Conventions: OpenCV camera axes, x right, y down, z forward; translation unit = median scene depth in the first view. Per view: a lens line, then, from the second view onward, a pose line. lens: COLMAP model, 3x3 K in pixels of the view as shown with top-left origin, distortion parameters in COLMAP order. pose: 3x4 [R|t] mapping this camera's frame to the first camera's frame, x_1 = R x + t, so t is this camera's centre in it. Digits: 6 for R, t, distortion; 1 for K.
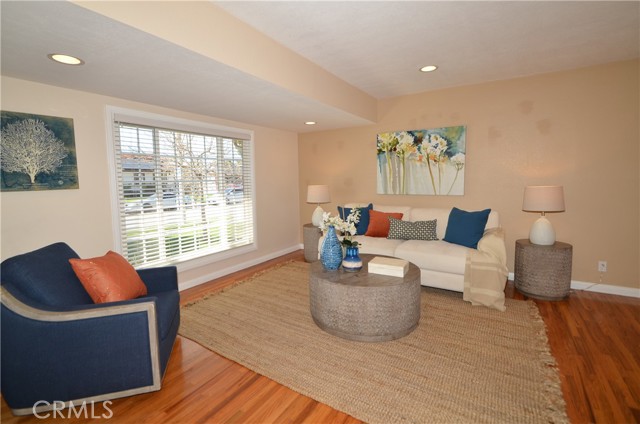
lens RADIAL K [[287.4, 0, 321.6], [0, 287.4, 200.4], [0, 0, 1]] dist [-0.012479, -0.001075]
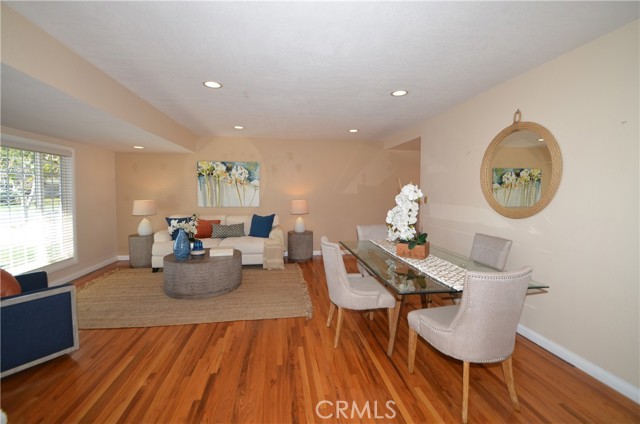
lens RADIAL K [[287.4, 0, 321.6], [0, 287.4, 200.4], [0, 0, 1]] dist [-0.012479, -0.001075]
pose [[0.750933, -0.002548, 0.660374, -0.305158], [0.035828, 0.998677, -0.036889, 0.020845], [-0.659406, 0.051361, 0.750030, -0.434728]]
